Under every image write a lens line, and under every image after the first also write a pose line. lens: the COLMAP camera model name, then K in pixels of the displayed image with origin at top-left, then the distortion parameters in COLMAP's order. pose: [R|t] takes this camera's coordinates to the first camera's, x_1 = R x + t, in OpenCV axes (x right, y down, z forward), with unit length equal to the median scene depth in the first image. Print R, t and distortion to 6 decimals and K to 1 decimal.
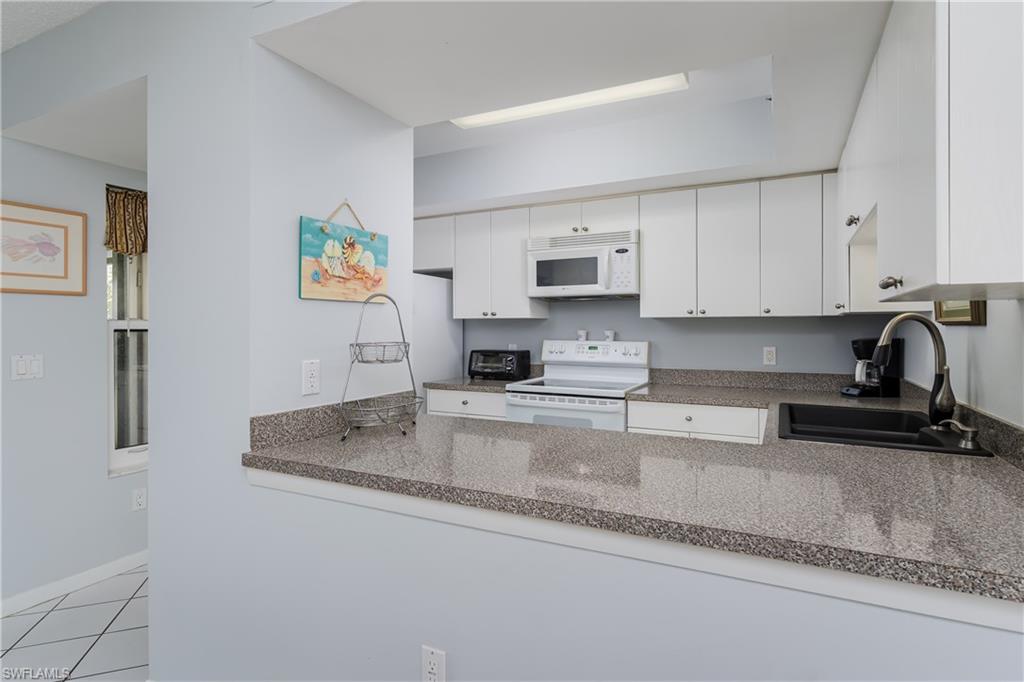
lens RADIAL K [[514.5, 0, 525.8], [0, 514.5, 329.8], [0, 0, 1]] dist [-0.000704, -0.000232]
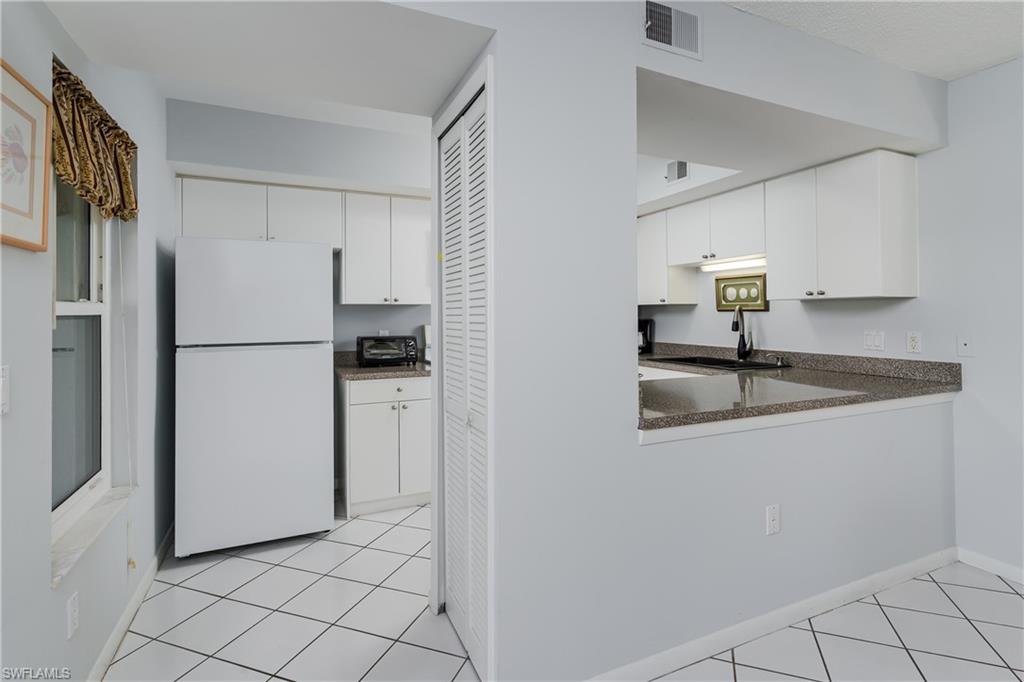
lens RADIAL K [[504.5, 0, 509.7], [0, 504.5, 312.4], [0, 0, 1]] dist [0.000366, -0.000014]
pose [[0.638359, 0.000450, 0.769739, -0.490544], [0.006397, 0.999962, -0.005890, 0.000582], [-0.769712, 0.008684, 0.638332, 0.151486]]
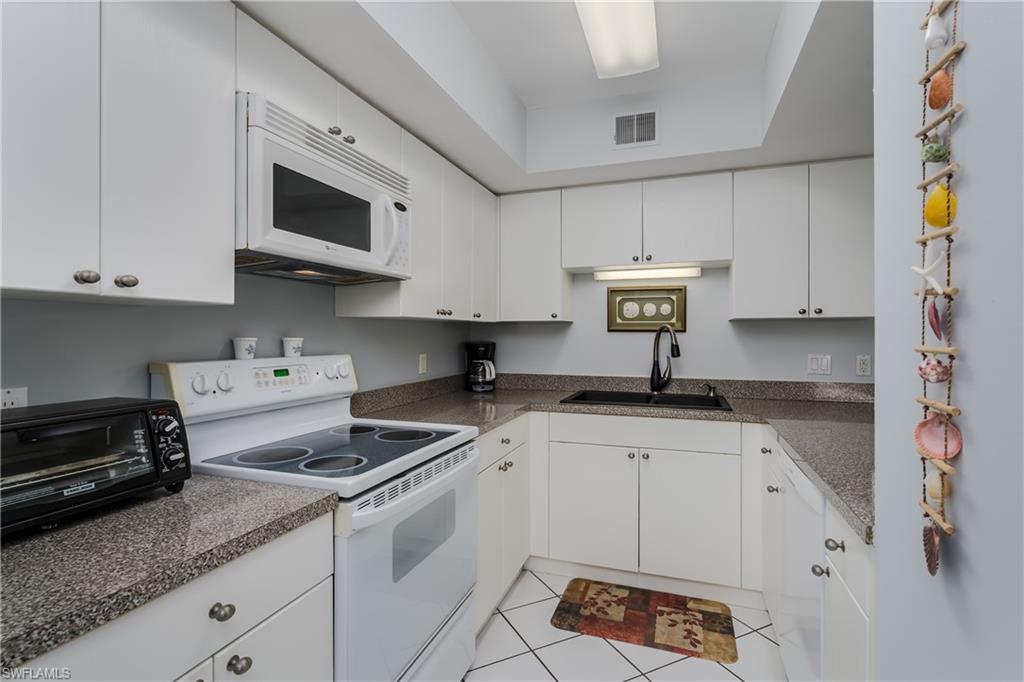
lens RADIAL K [[491.9, 0, 512.0], [0, 491.9, 333.6], [0, 0, 1]] dist [-0.000447, -0.000150]
pose [[-0.120159, 0.001148, 0.992754, -0.261591], [0.001854, 0.999998, -0.000932, -0.000946], [-0.992753, 0.001729, -0.120161, 0.597178]]
